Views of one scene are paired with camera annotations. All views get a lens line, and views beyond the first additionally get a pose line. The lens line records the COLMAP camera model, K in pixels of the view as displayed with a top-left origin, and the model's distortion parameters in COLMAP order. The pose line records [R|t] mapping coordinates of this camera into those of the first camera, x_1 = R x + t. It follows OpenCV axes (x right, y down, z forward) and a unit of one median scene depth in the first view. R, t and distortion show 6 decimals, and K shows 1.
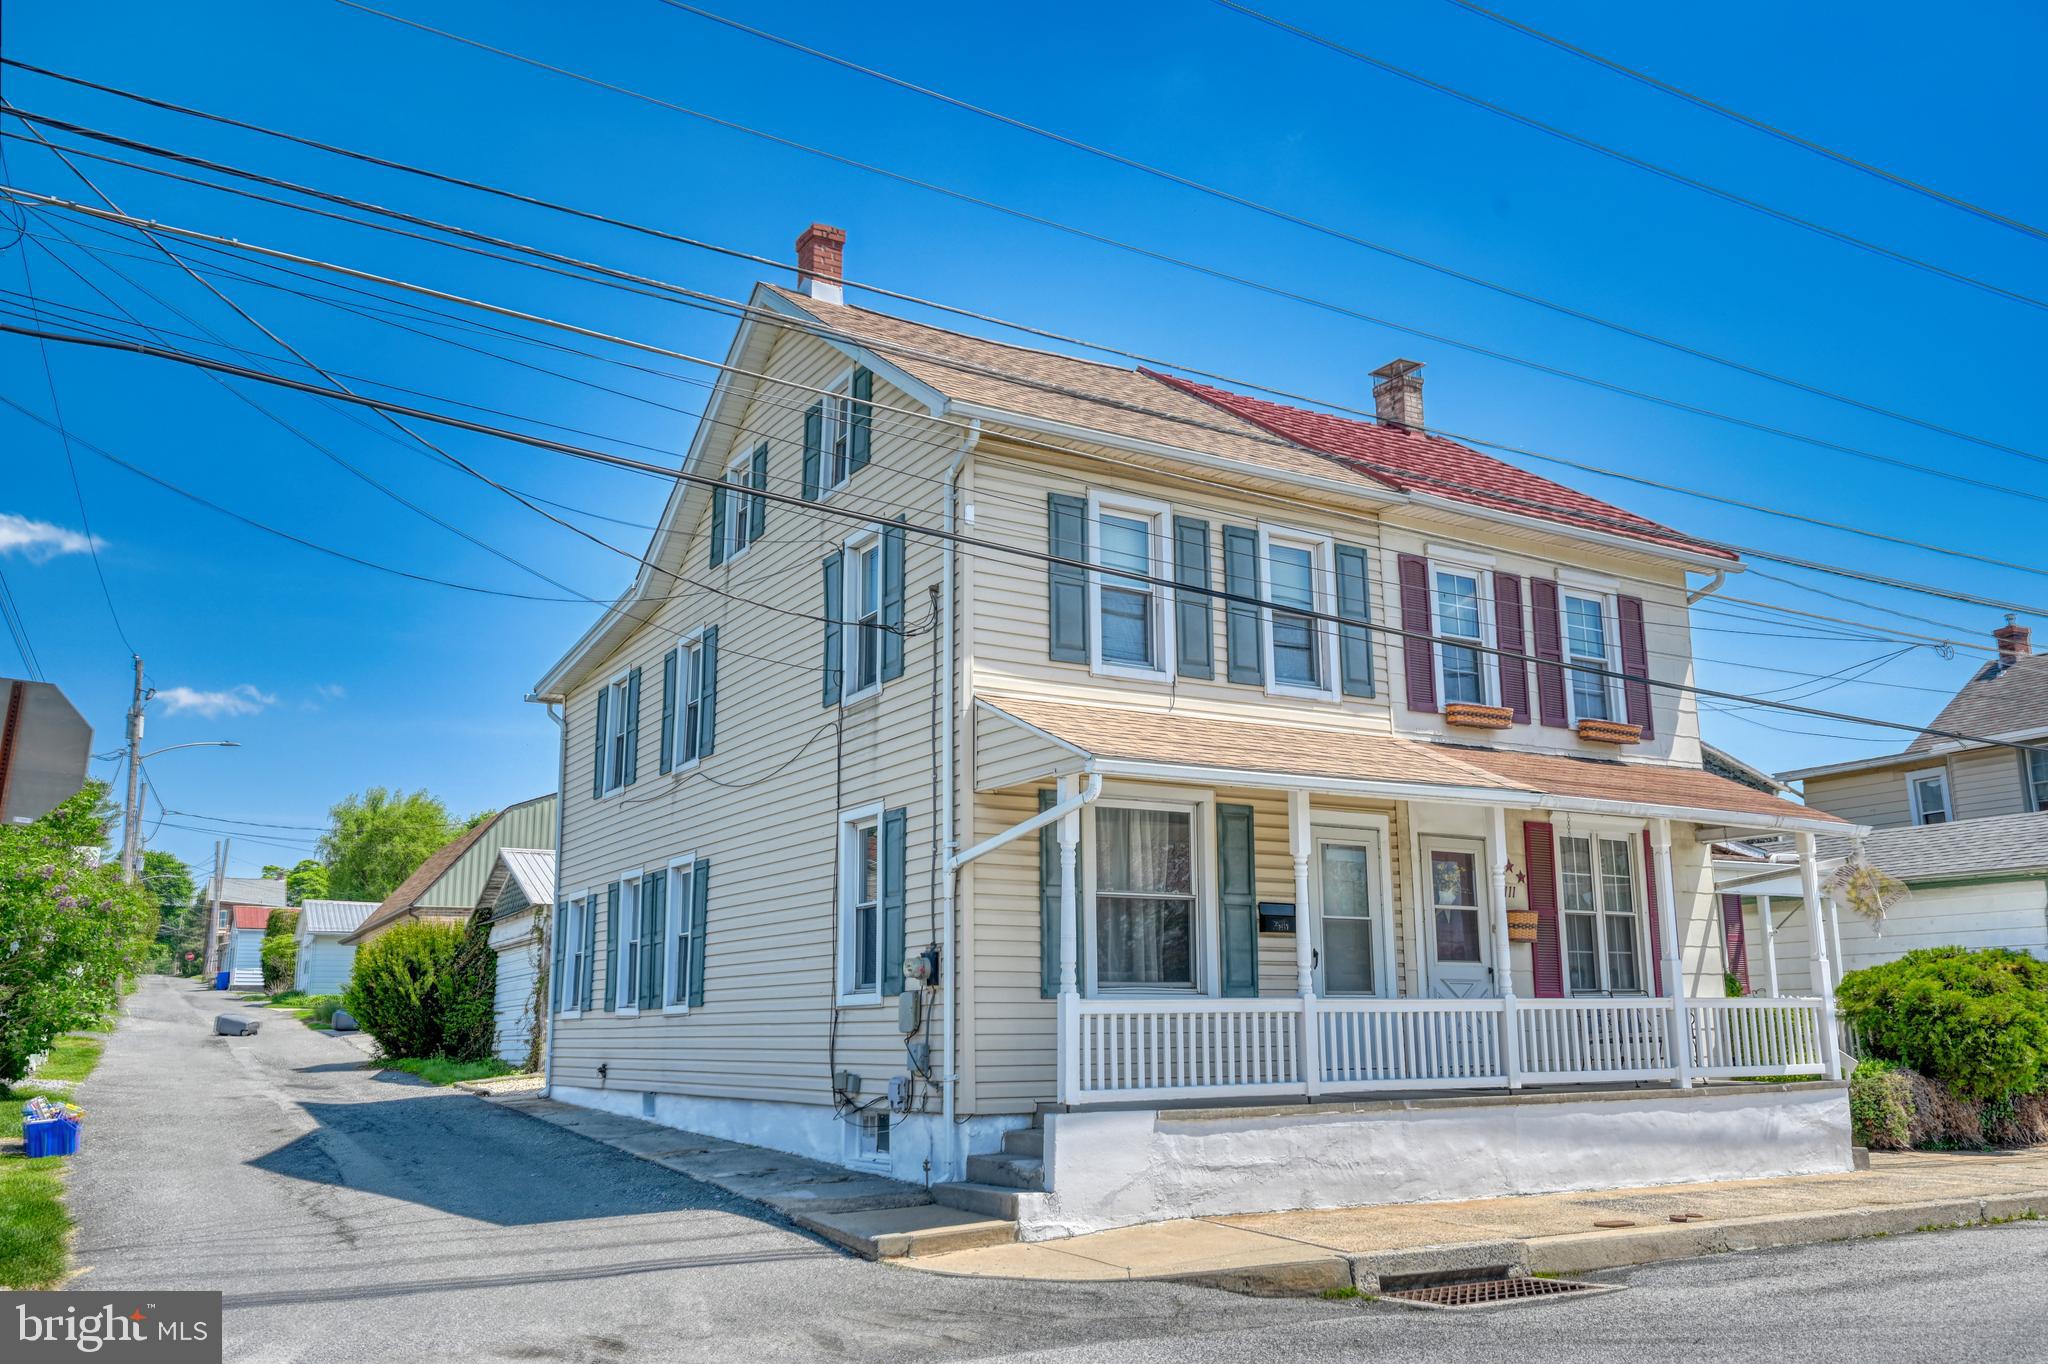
lens RADIAL K [[1673.3, 0, 1030.9], [0, 1673.3, 678.8], [0, 0, 1]] dist [-0.010584, 0.007127]
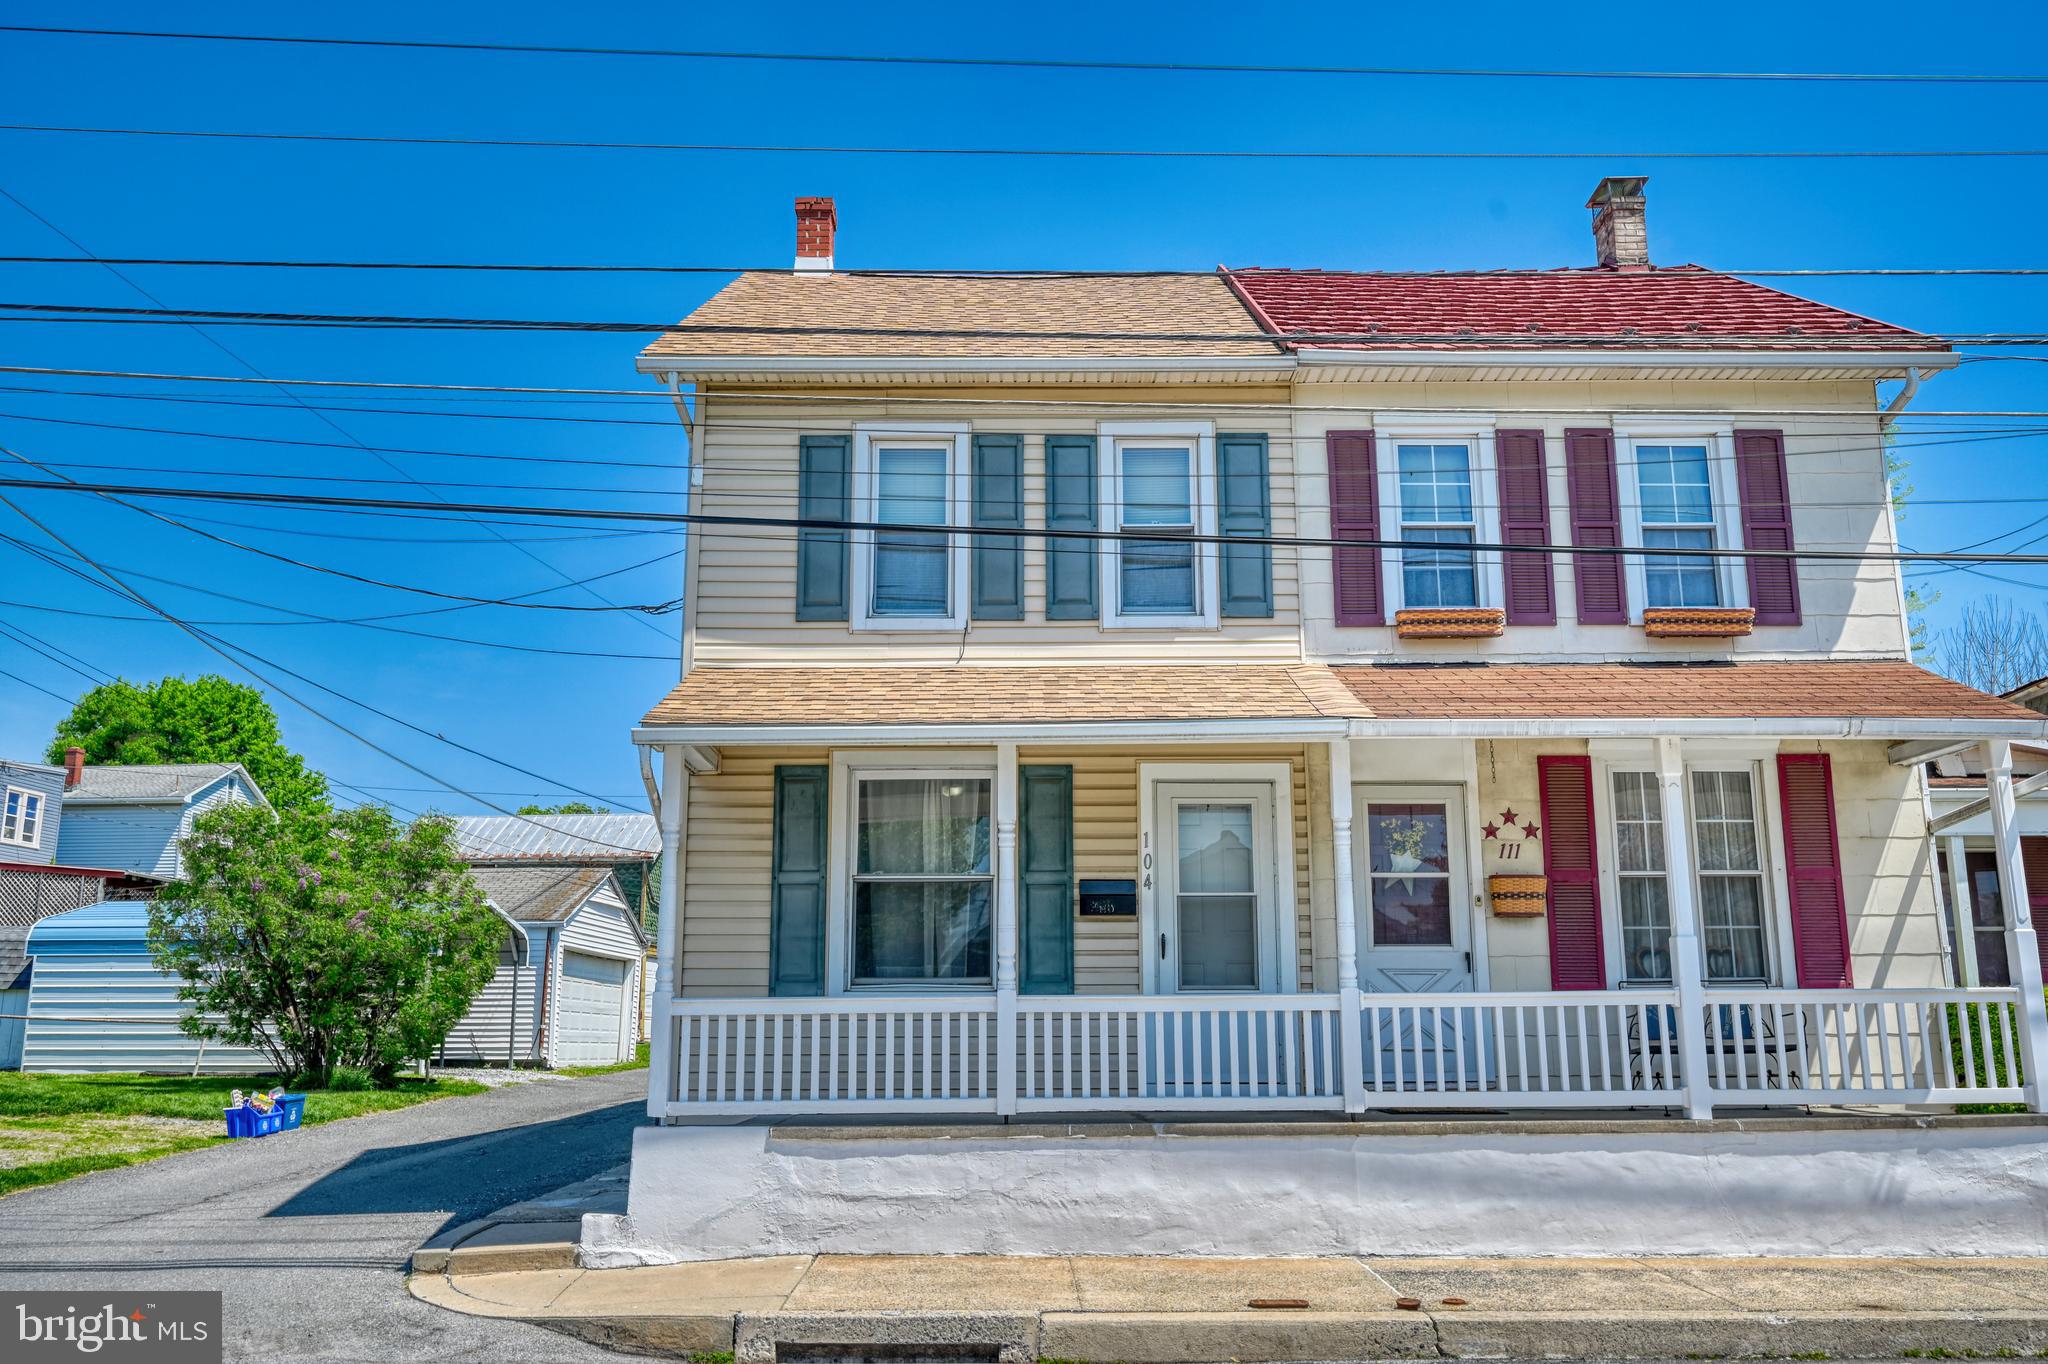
lens RADIAL K [[1673.3, 0, 1026.0], [0, 1673.3, 678.8], [0, 0, 1]] dist [-0.010584, 0.007127]
pose [[0.861363, -0.102136, -0.497616, 0.535146], [0.102356, 0.994383, -0.026921, 0.053908], [0.497571, -0.027745, 0.866979, 0.269682]]
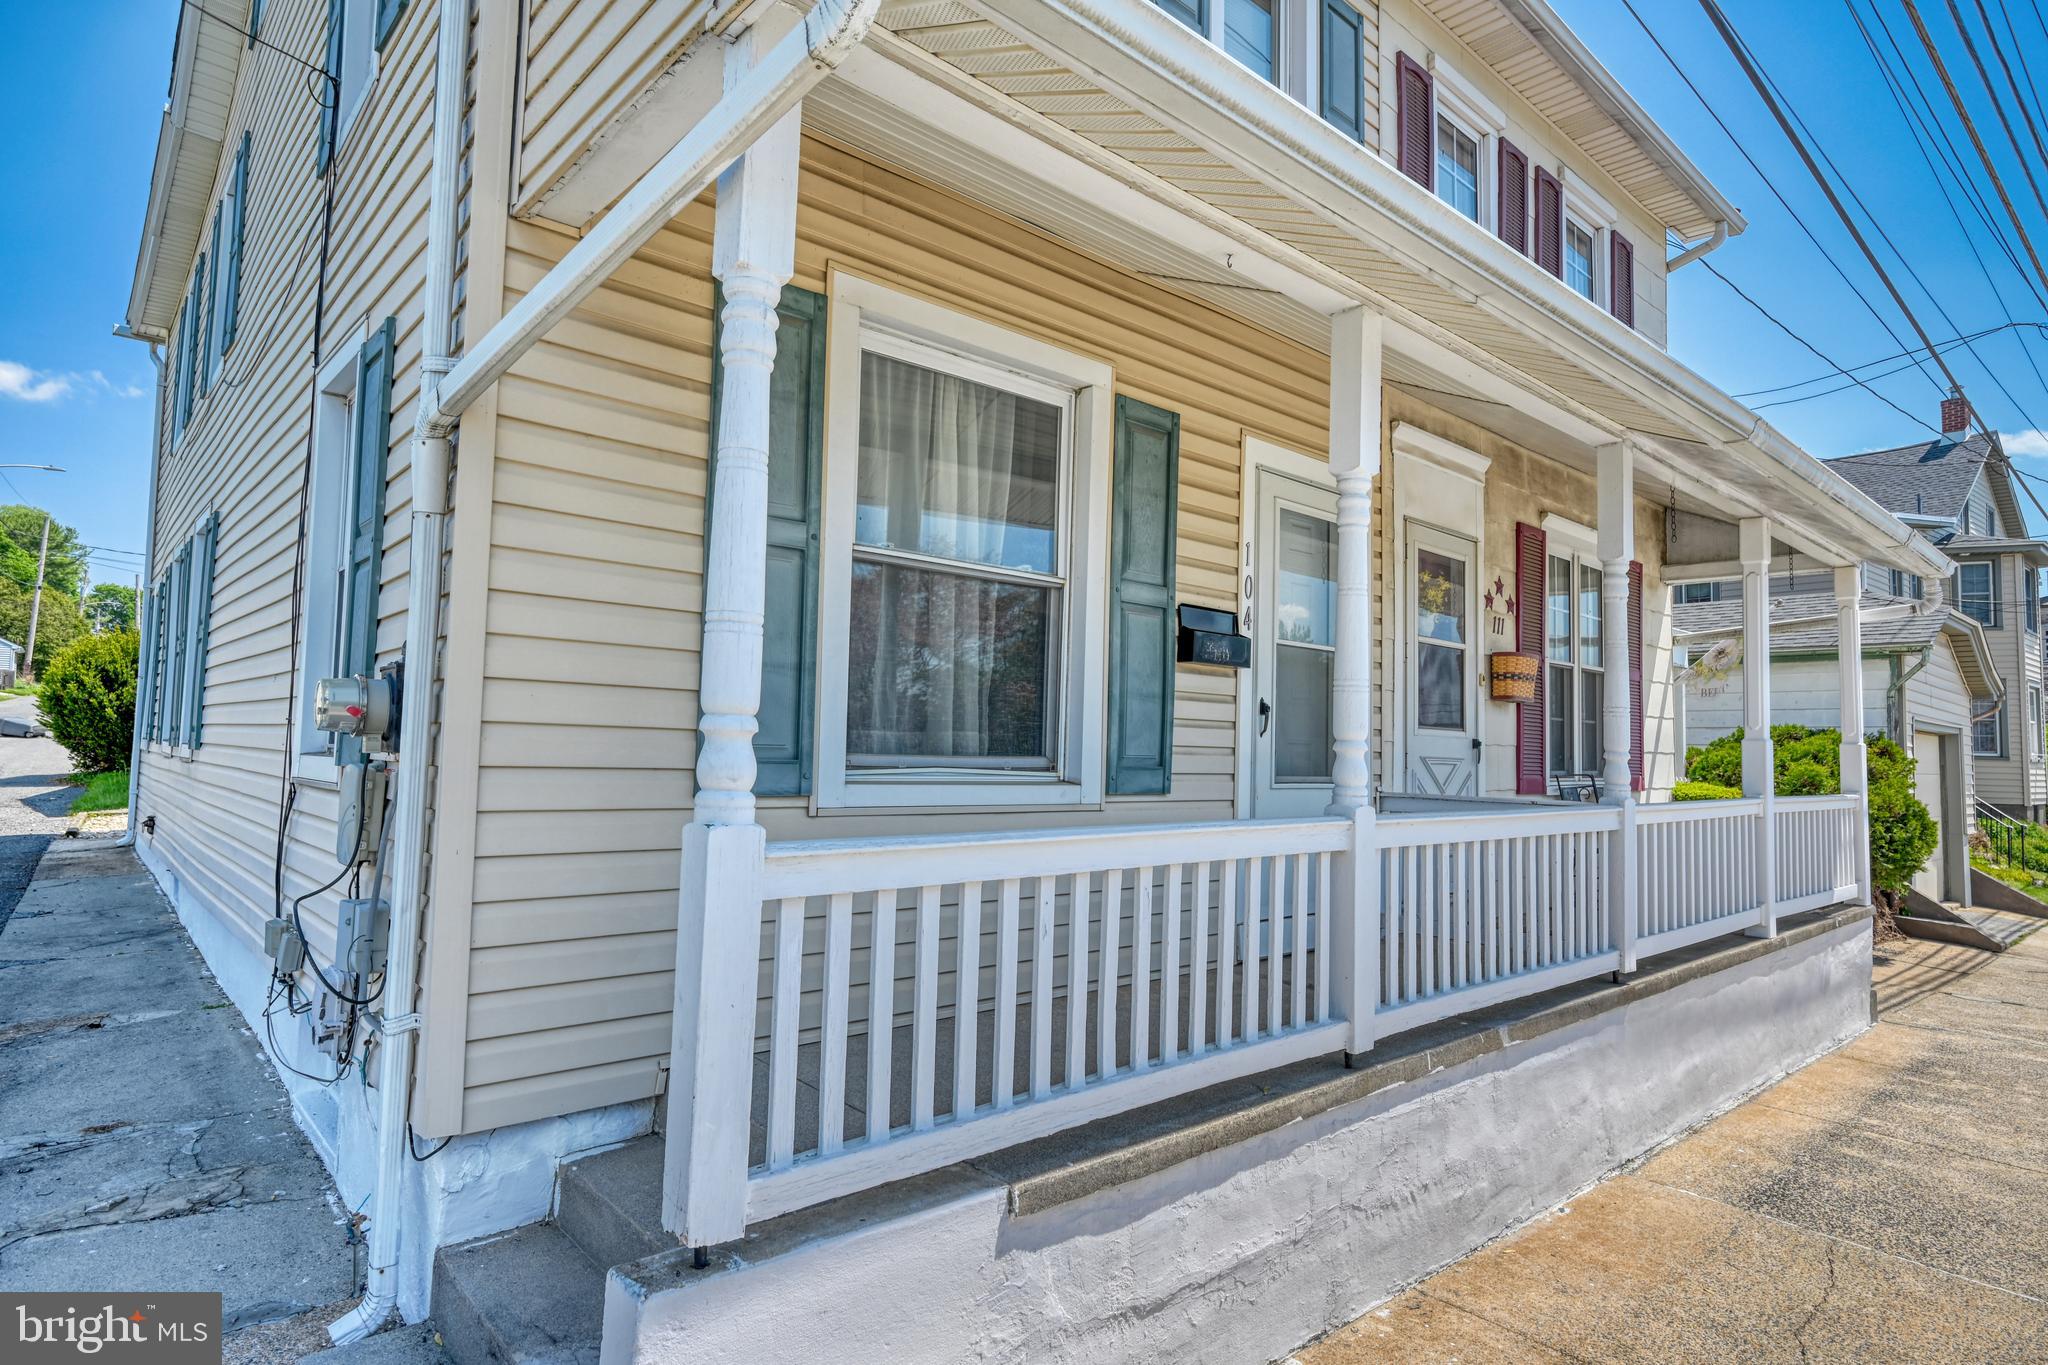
lens RADIAL K [[1129.2, 0, 1041.1], [0, 1129.2, 675.5], [0, 0, 1]] dist [-0.007075, 0.000254]
pose [[0.979281, 0.045737, 0.197275, 0.029118], [-0.073410, 0.988078, 0.135328, 0.111644], [-0.188733, -0.147006, 0.970963, 0.672179]]
